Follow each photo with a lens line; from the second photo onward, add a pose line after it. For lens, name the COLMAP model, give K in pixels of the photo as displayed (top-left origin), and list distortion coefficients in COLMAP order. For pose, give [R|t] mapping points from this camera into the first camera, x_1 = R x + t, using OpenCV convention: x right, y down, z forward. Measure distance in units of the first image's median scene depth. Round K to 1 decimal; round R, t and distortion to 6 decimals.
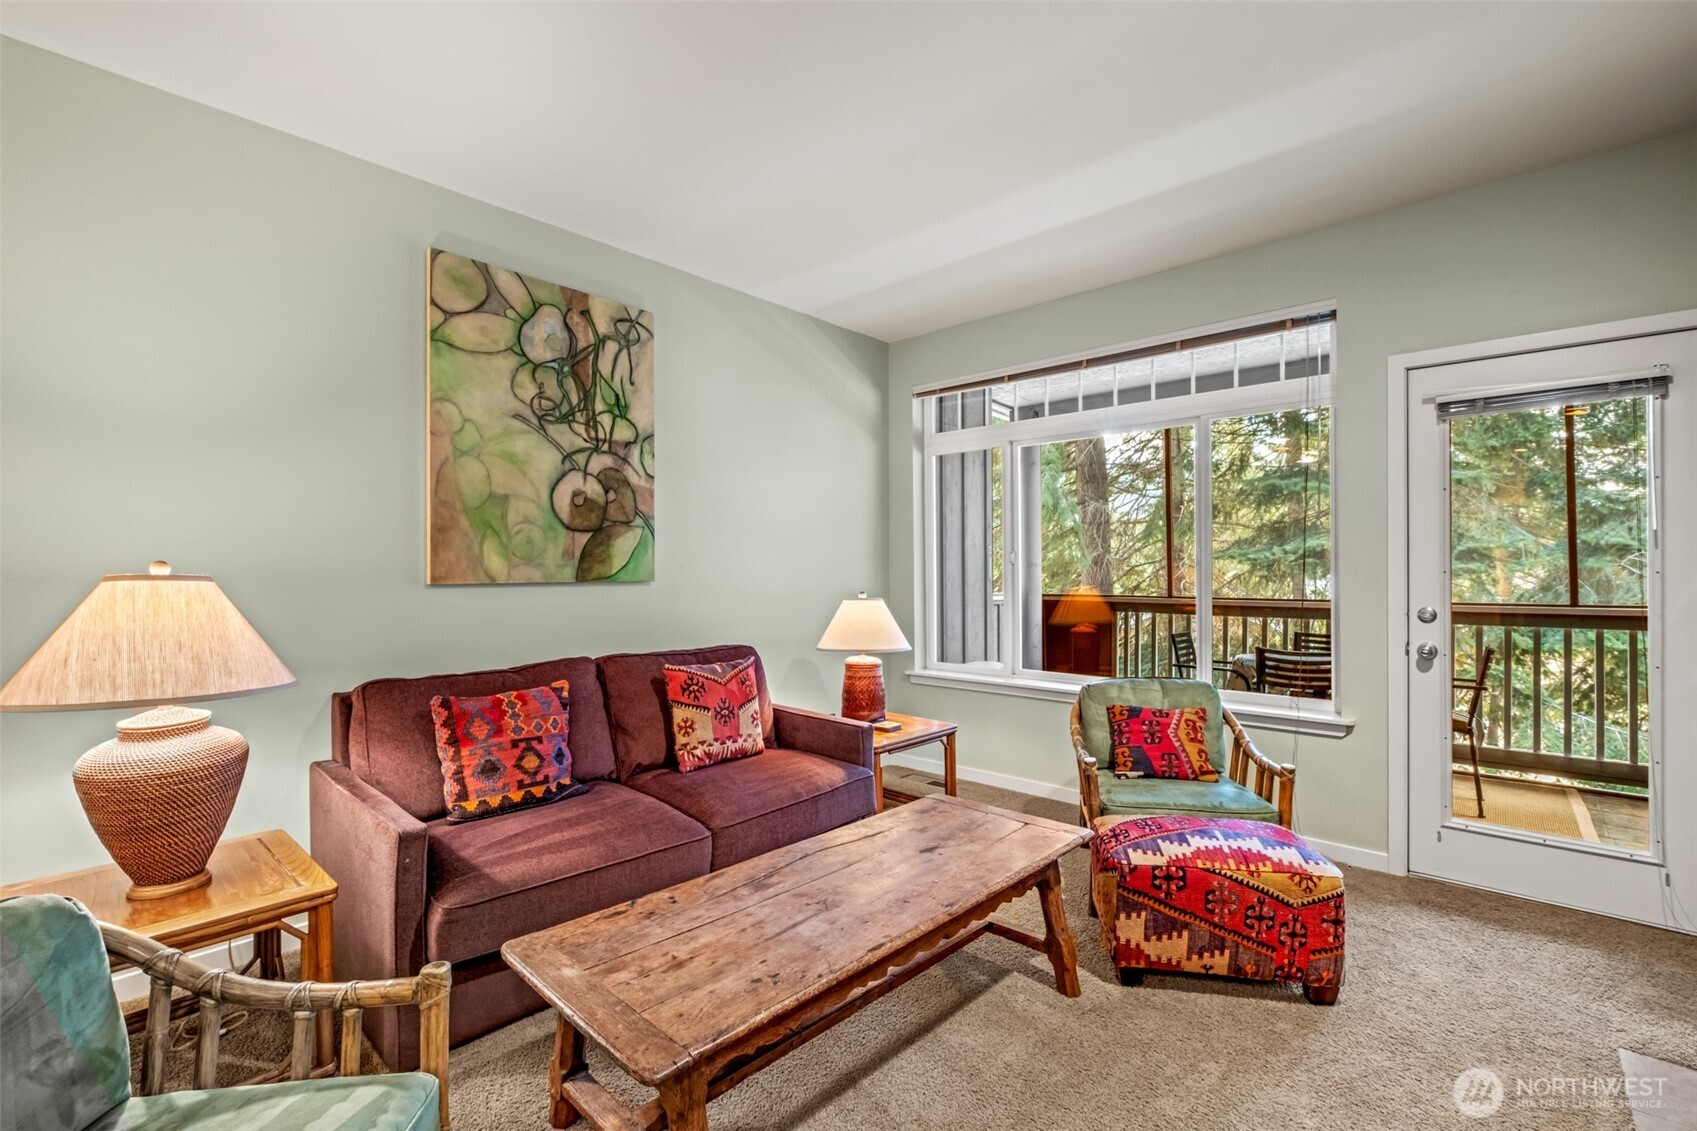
lens RADIAL K [[746.1, 0, 846.1], [0, 746.1, 569.5], [0, 0, 1]] dist [-0.006793, 0.001127]
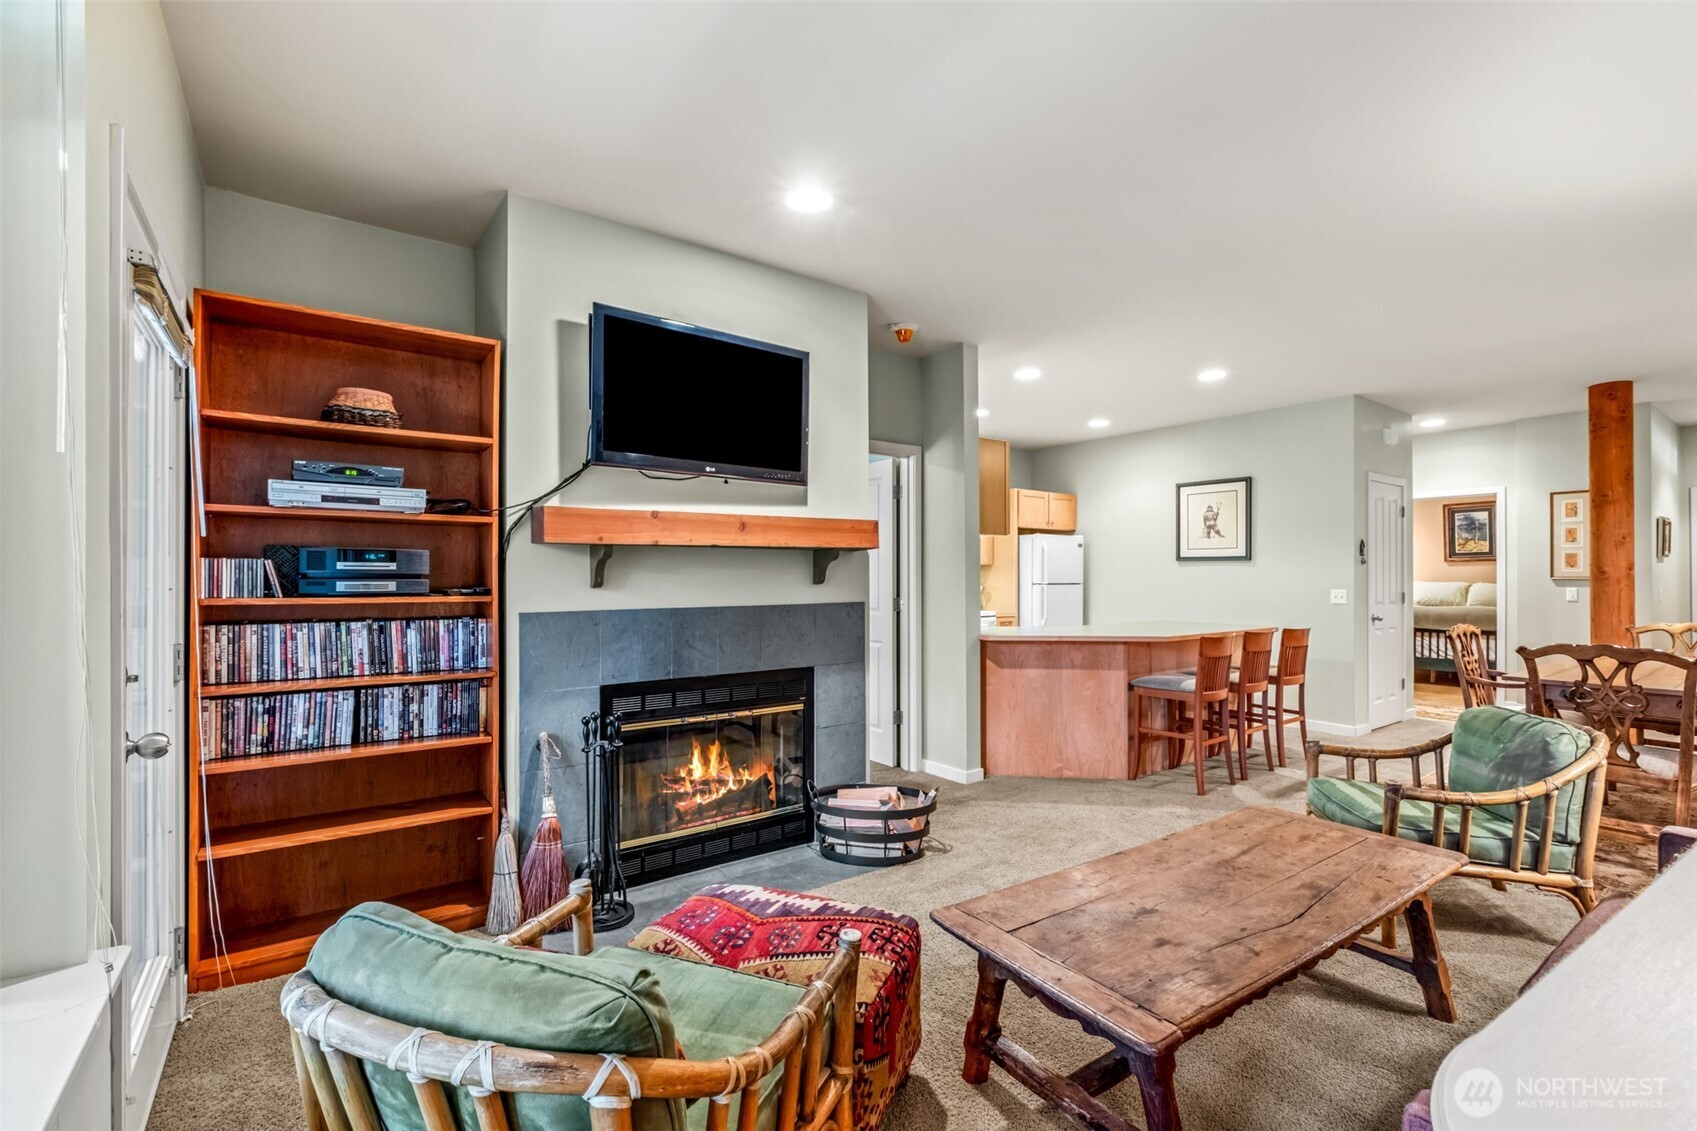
lens RADIAL K [[746.1, 0, 854.2], [0, 746.1, 575.0], [0, 0, 1]] dist [-0.006793, 0.001127]
pose [[-0.980883, 0.007044, 0.194473, 0.194192], [0.006353, 0.999971, -0.004174, -0.002809], [-0.194497, -0.002859, -0.980899, 1.365145]]
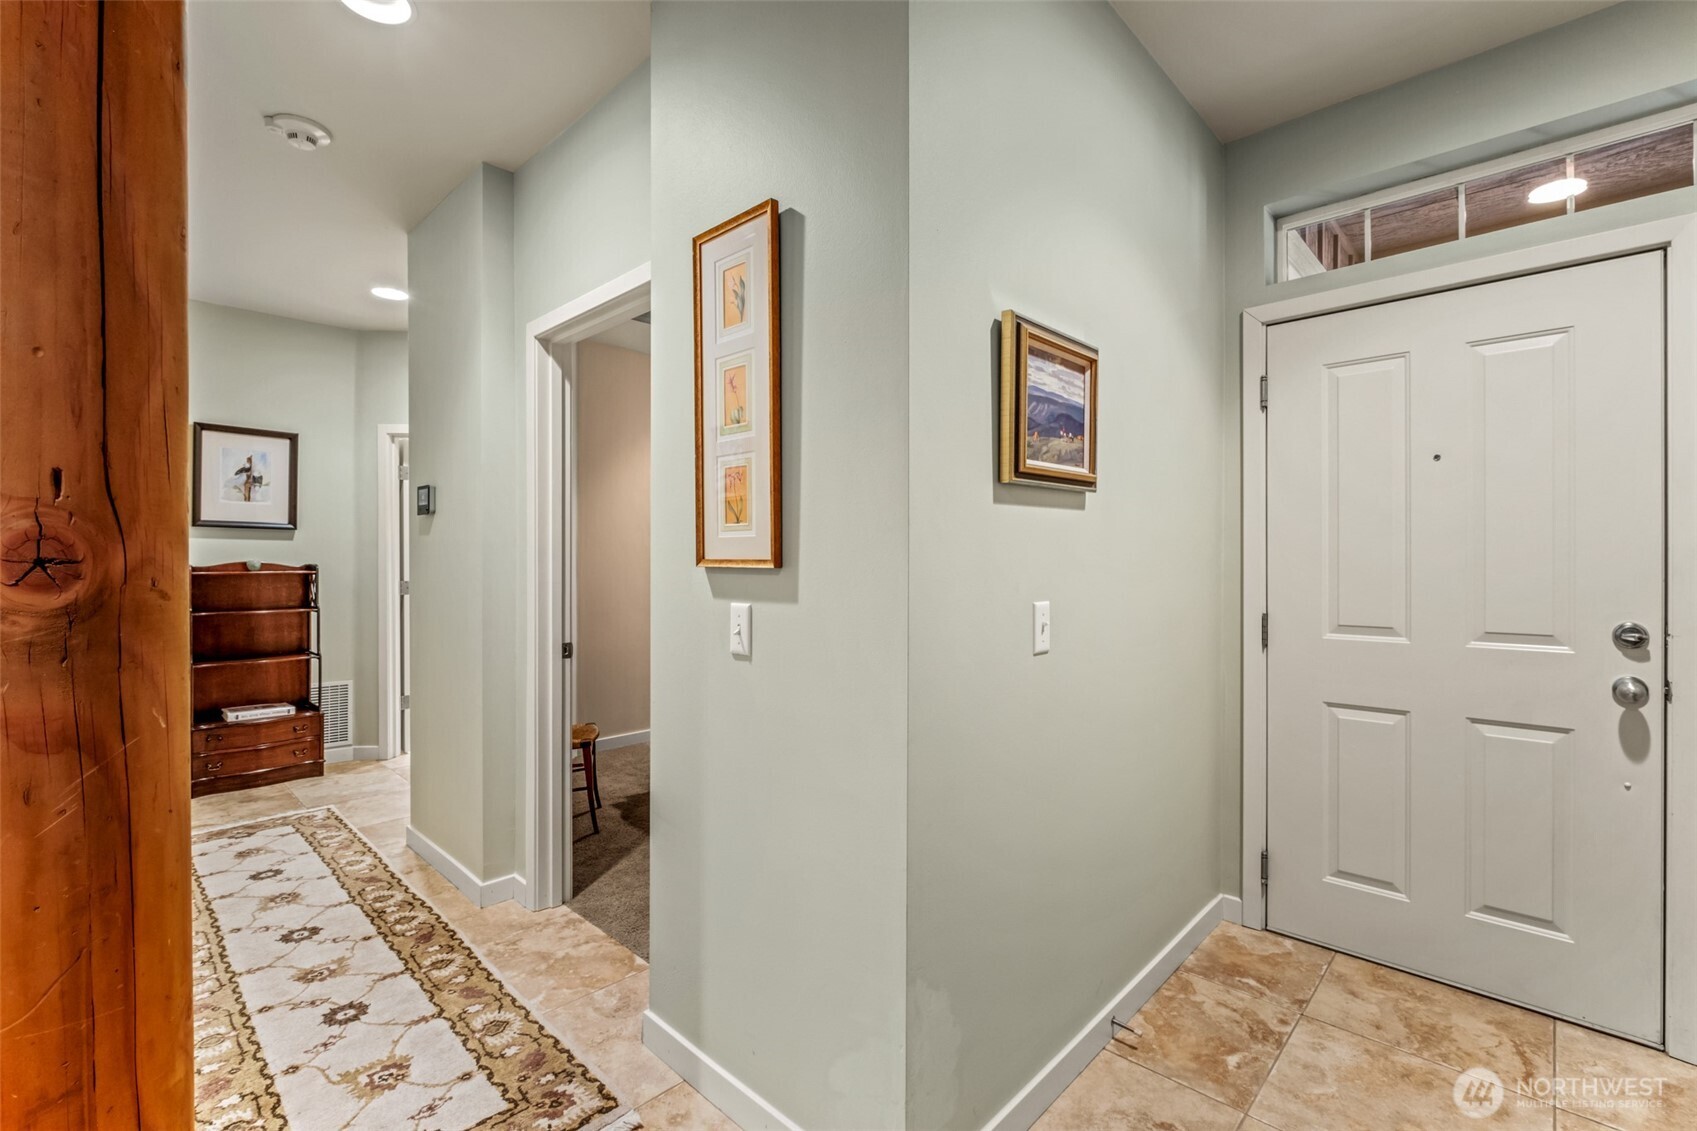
lens RADIAL K [[746.1, 0, 844.5], [0, 746.1, 560.4], [0, 0, 1]] dist [-0.006793, 0.001127]
pose [[-0.999654, 0.003668, 0.026066, -1.552073], [0.003632, 0.999992, -0.001406, 0.008480], [-0.026071, -0.001311, -0.999659, -0.639492]]
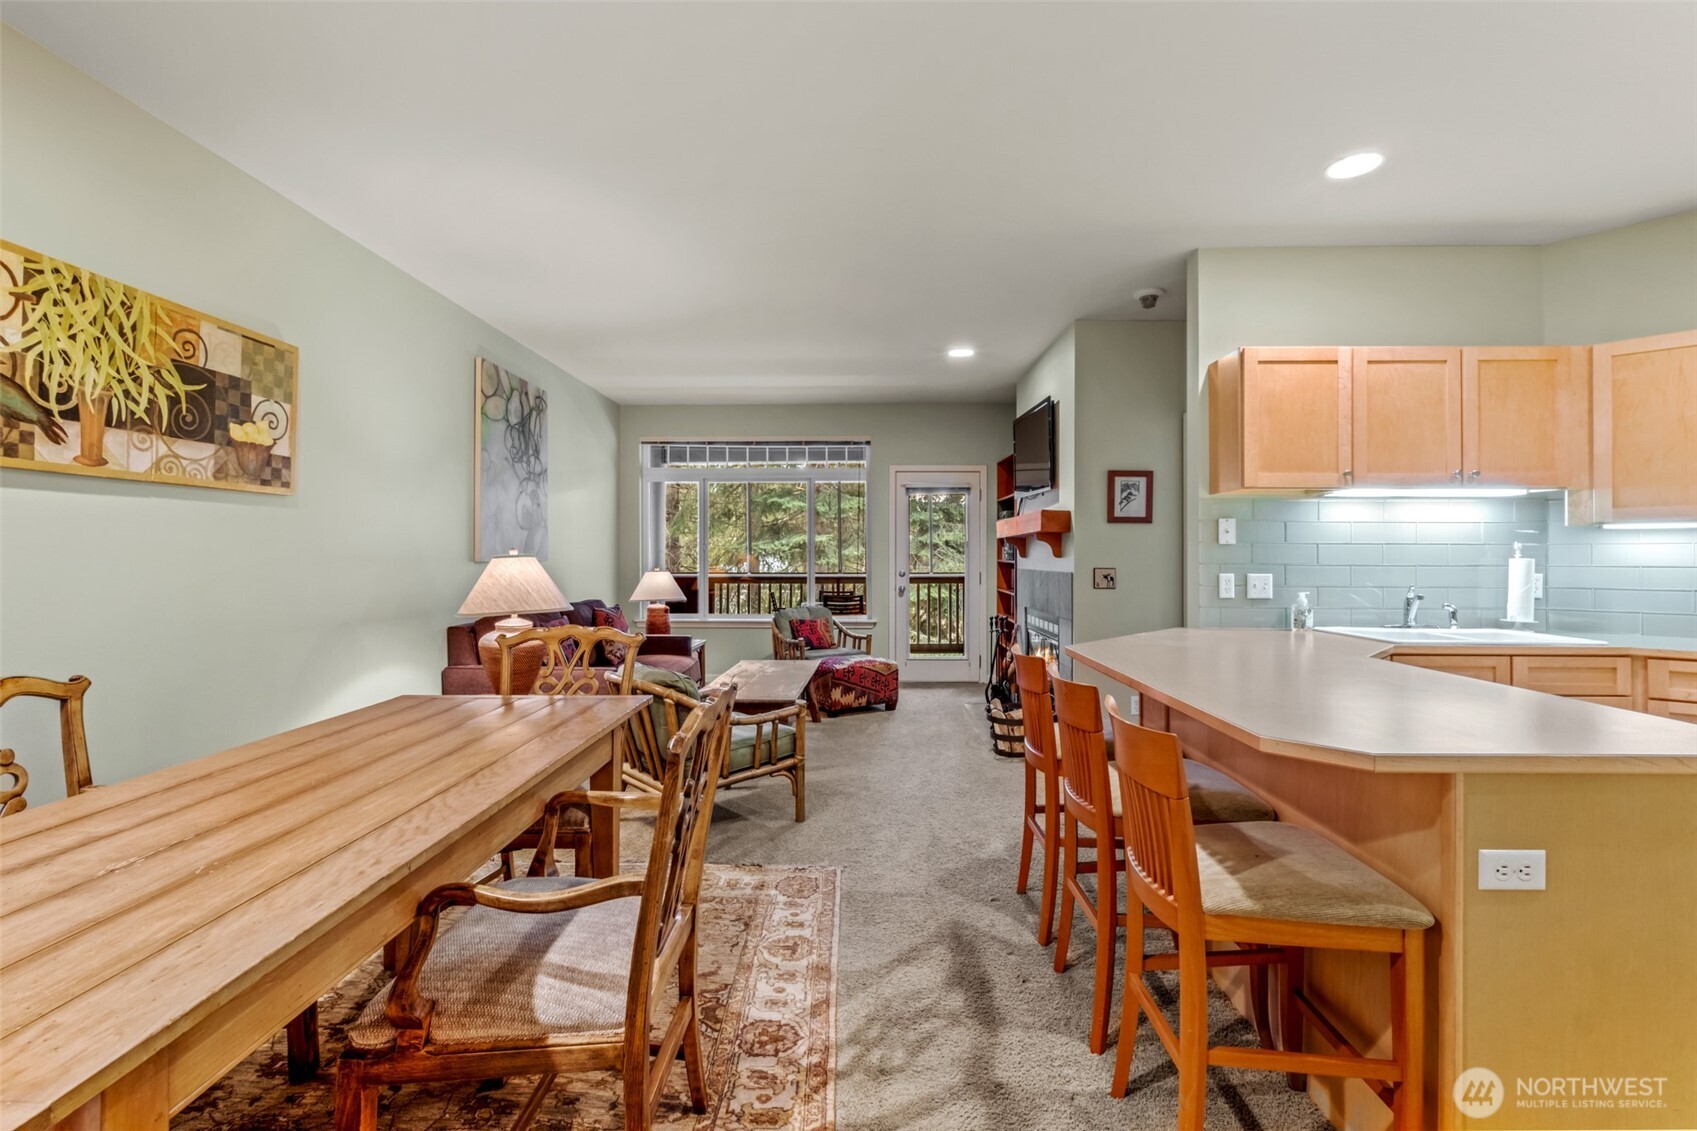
lens RADIAL K [[746.1, 0, 847.8], [0, 746.1, 550.0], [0, 0, 1]] dist [-0.006793, 0.001127]
pose [[0.754166, 0.008216, 0.656633, -0.938855], [-0.003687, 0.999959, -0.008277, 0.004467], [-0.656674, 0.003822, 0.754165, -0.710327]]
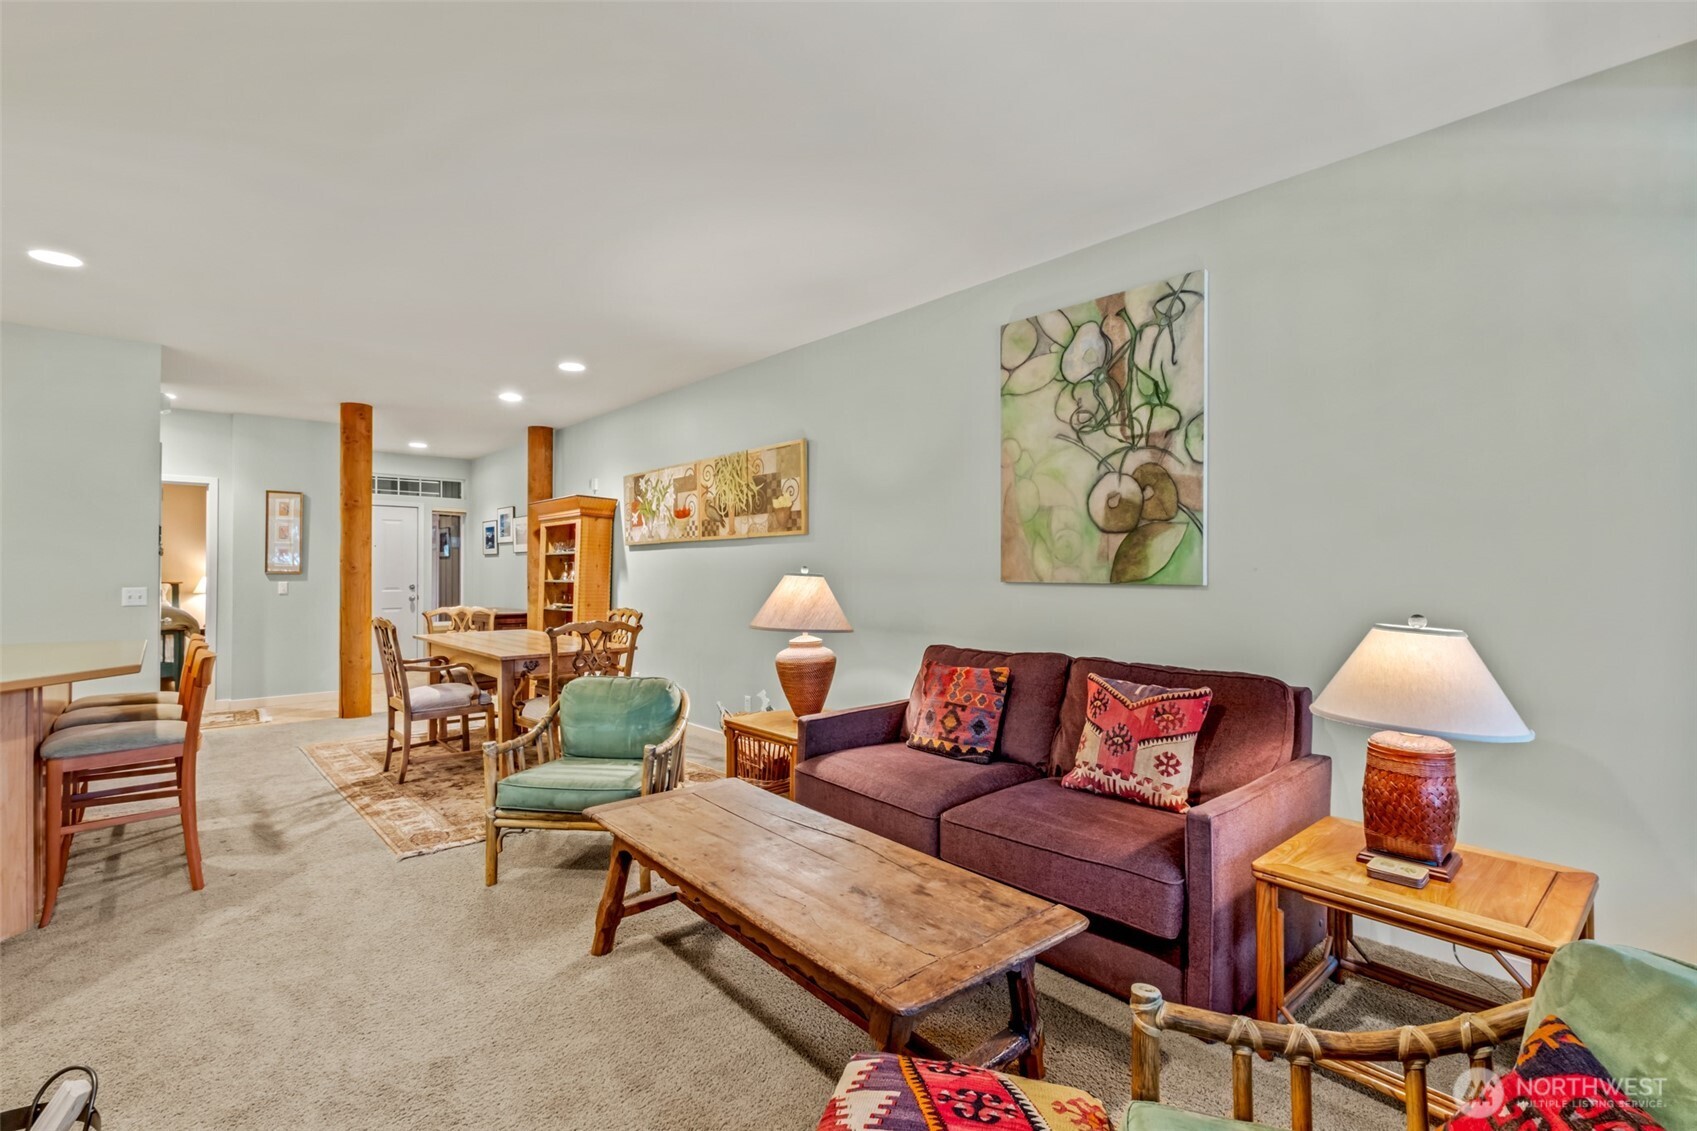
lens RADIAL K [[746.1, 0, 840.3], [0, 746.1, 564.9], [0, 0, 1]] dist [-0.006793, 0.001127]
pose [[-0.091063, -0.003646, -0.995838, 0.714645], [0.000081, 0.999993, -0.003669, -0.004863], [0.995845, -0.000415, -0.091062, 0.765799]]
